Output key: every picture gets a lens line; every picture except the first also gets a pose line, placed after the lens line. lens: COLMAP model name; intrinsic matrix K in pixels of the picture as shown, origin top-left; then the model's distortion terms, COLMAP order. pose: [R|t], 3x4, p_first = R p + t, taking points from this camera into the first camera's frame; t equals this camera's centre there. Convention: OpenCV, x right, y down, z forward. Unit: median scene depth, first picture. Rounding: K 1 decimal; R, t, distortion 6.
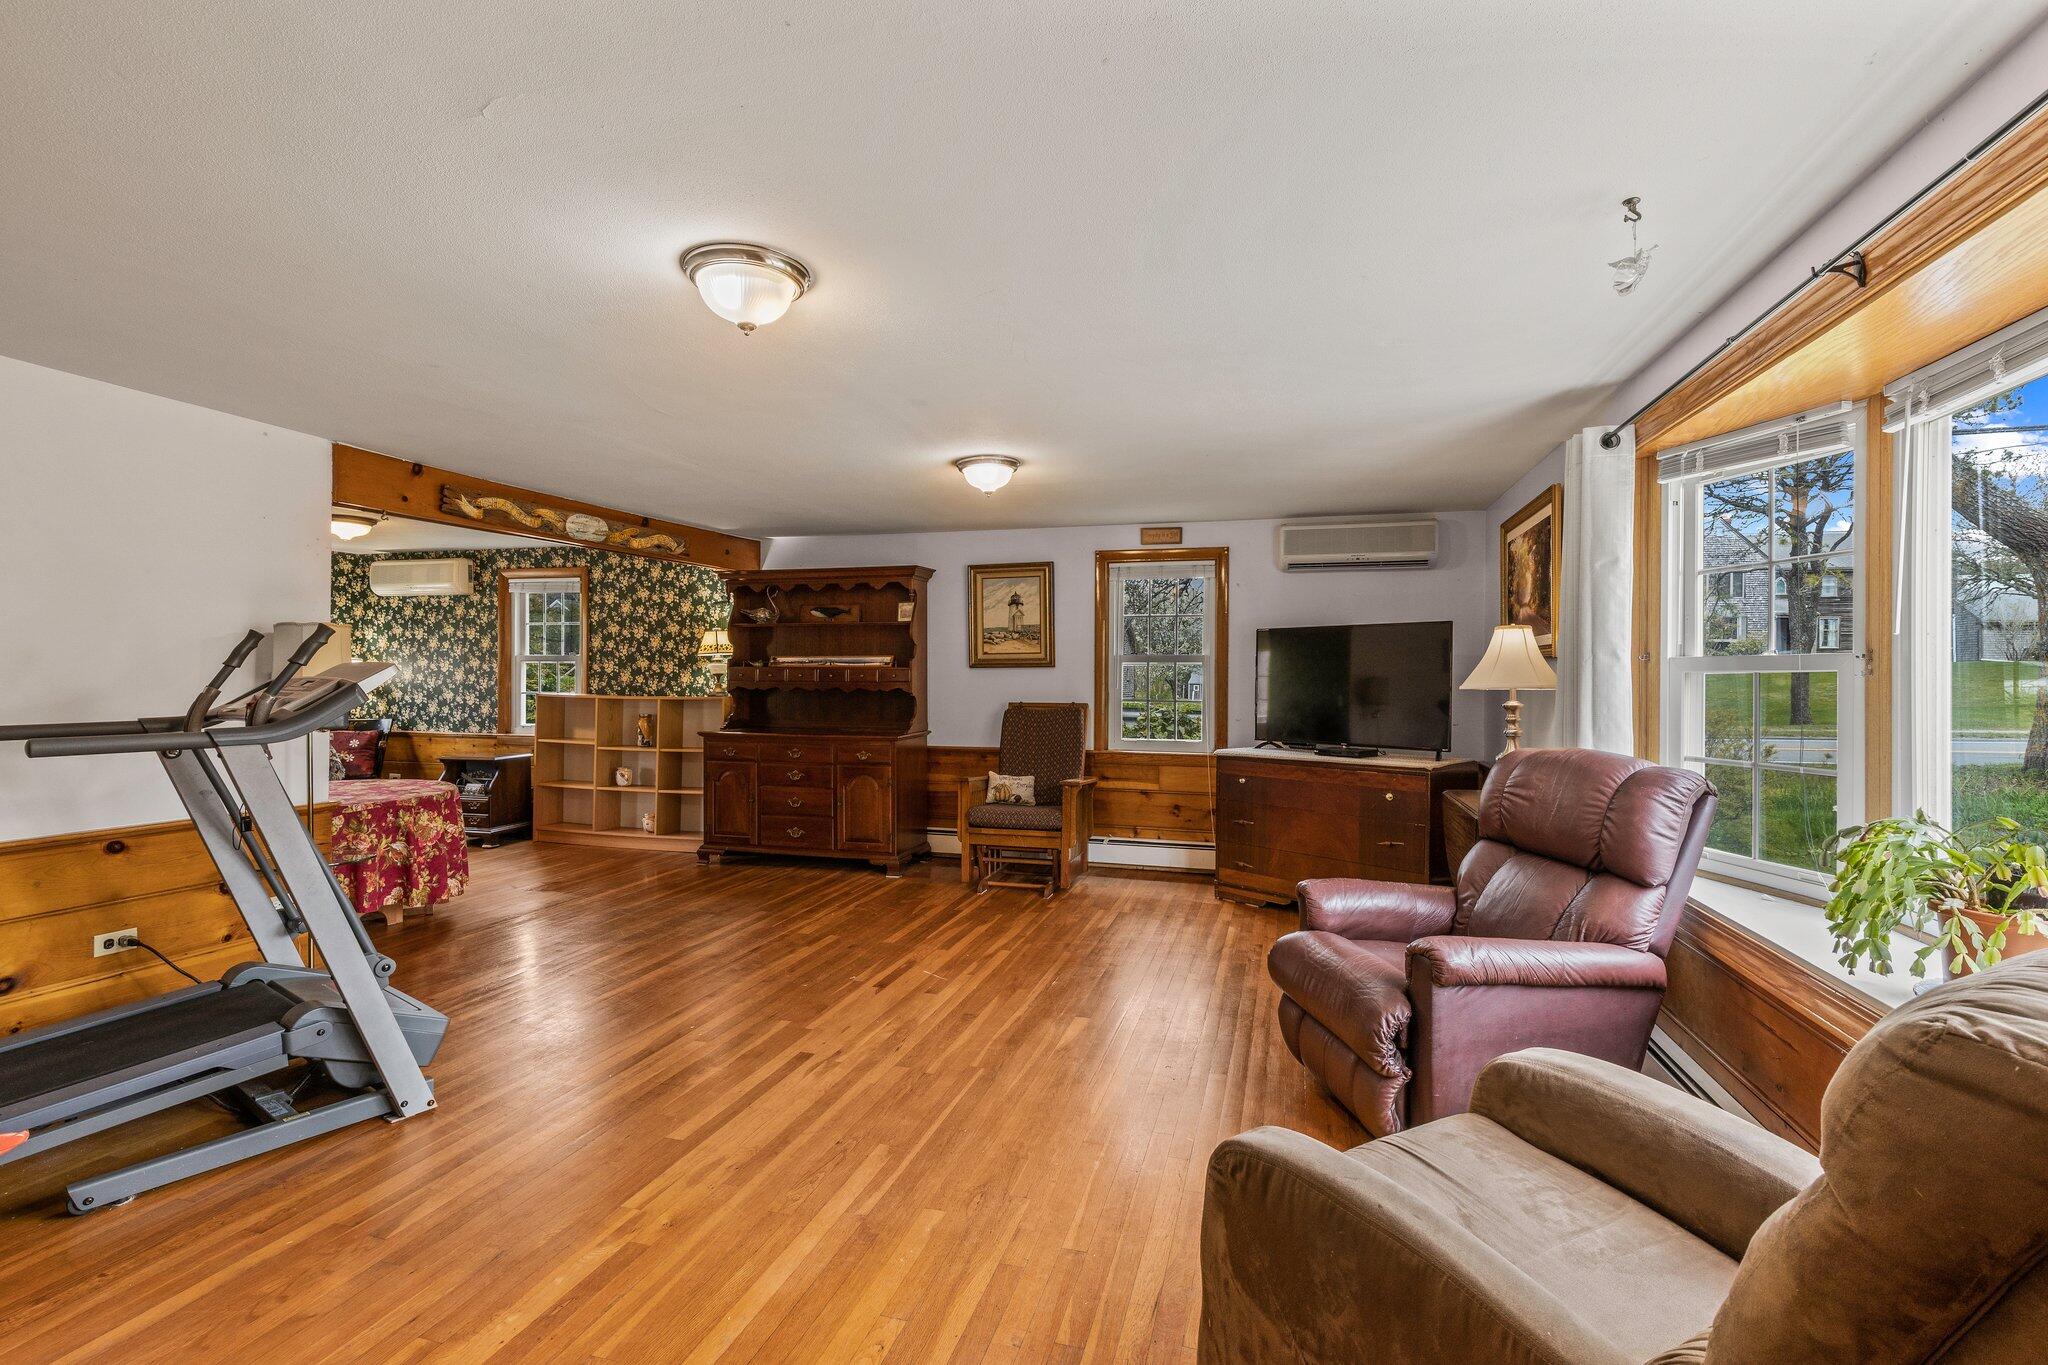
lens RADIAL K [[914.2, 0, 1040.5], [0, 914.2, 679.9], [0, 0, 1]] dist [0.005952, 0.000629]
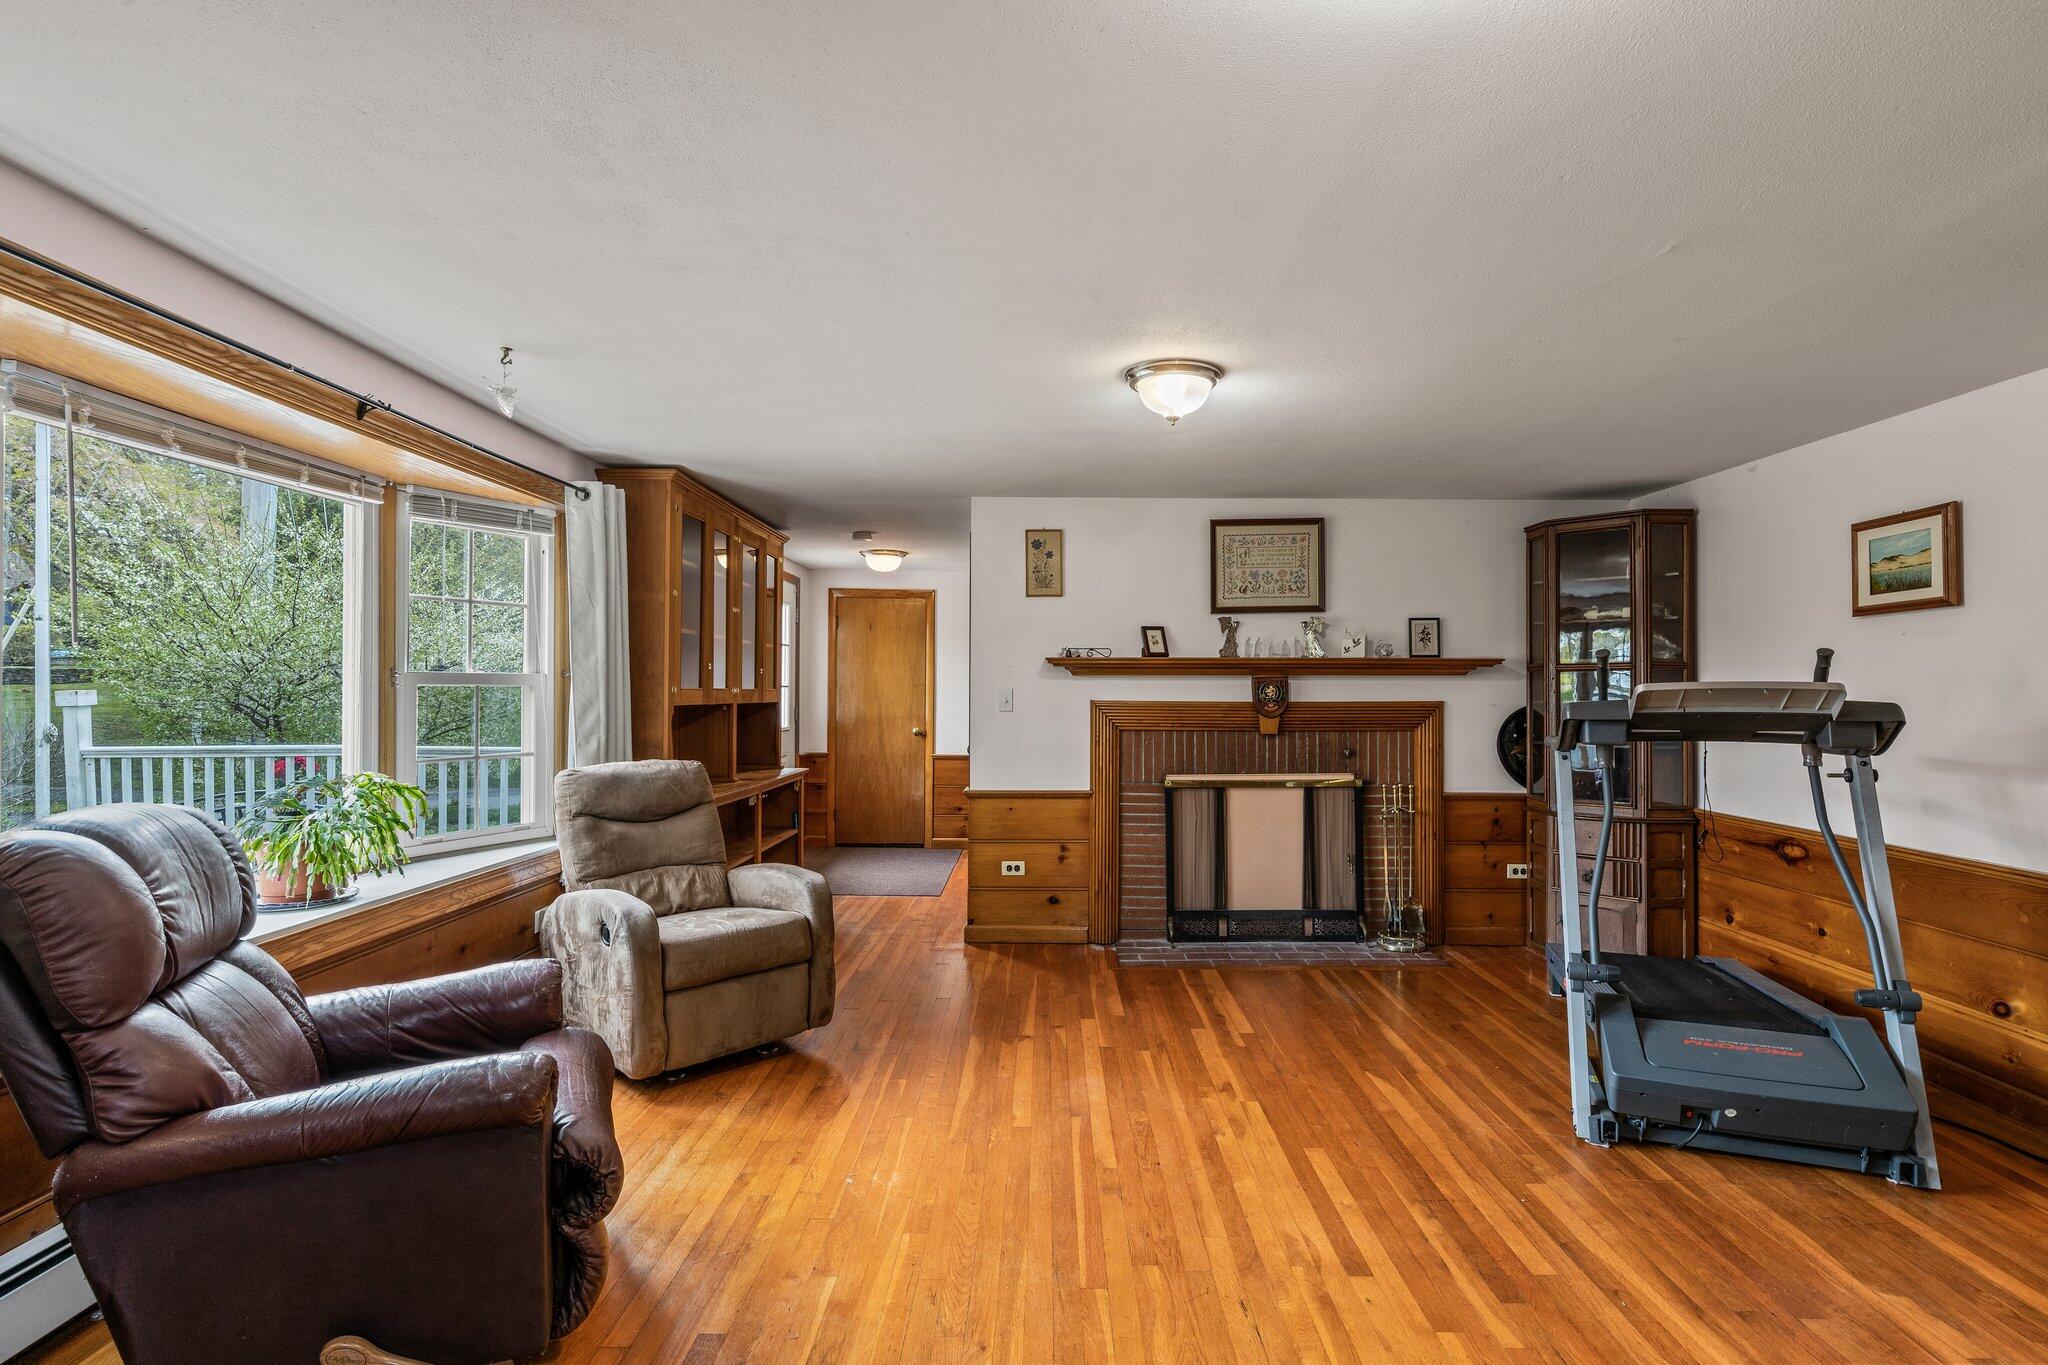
lens RADIAL K [[1001.1, 0, 1039.9], [0, 1001.1, 686.5], [0, 0, 1]] dist [0.000793, -0.000154]
pose [[-0.964325, -0.008408, -0.264587, 0.131628], [-0.008244, 0.999965, -0.001728, -0.005378], [0.264592, 0.000515, -0.964360, 1.369241]]
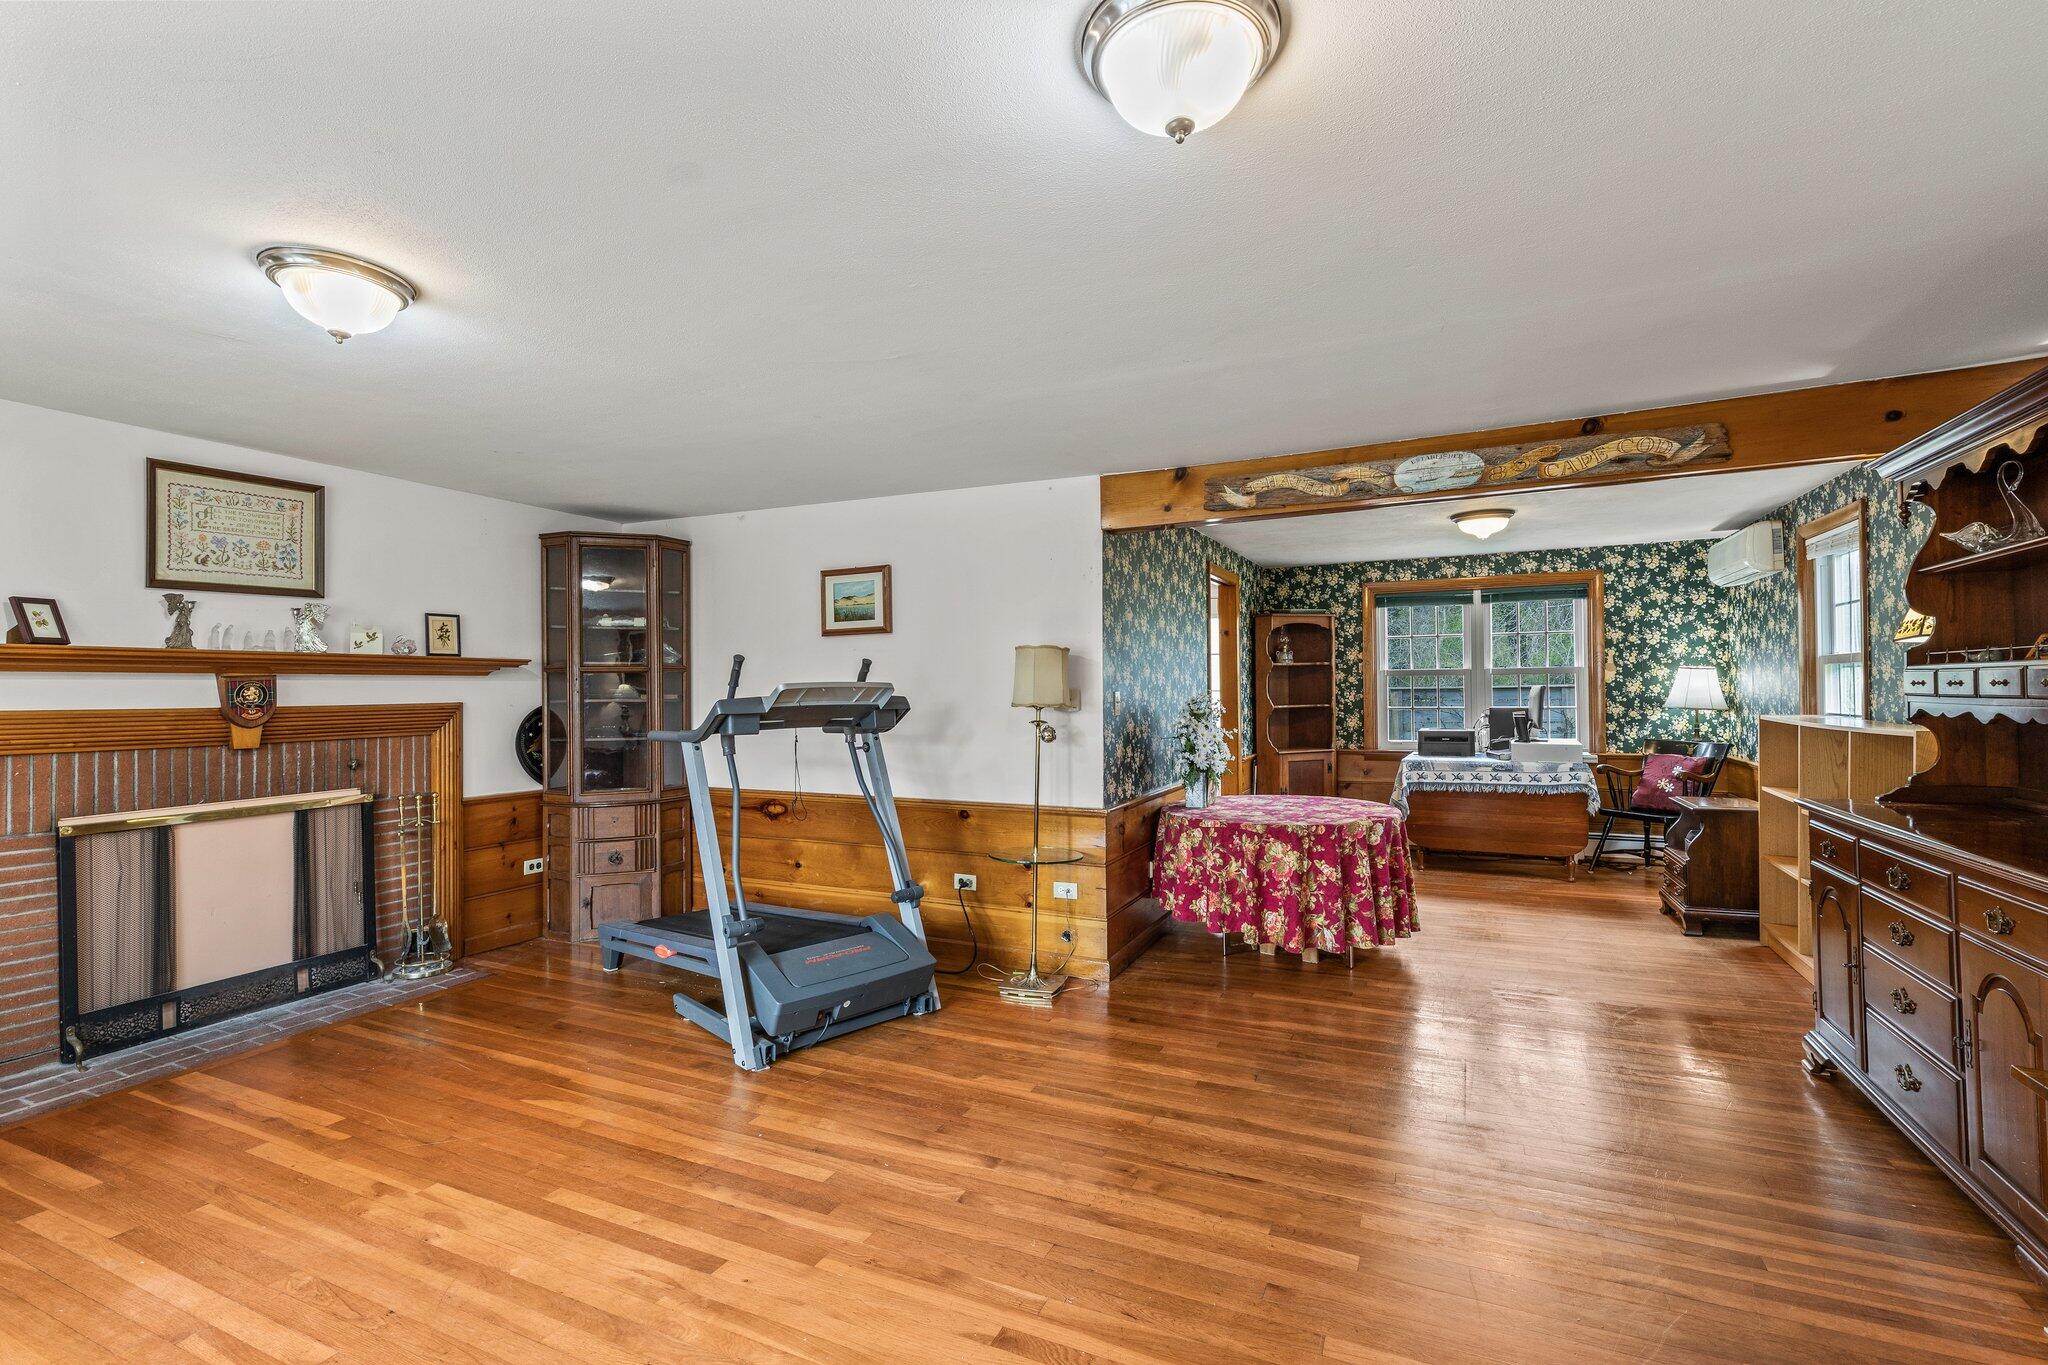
lens RADIAL K [[914.2, 0, 1038.7], [0, 914.2, 681.6], [0, 0, 1]] dist [0.005952, 0.000629]
pose [[-0.154860, -0.012762, -0.987854, 0.307577], [0.001952, 0.999911, -0.013223, -0.002213], [0.987935, -0.003976, -0.154821, 1.121751]]
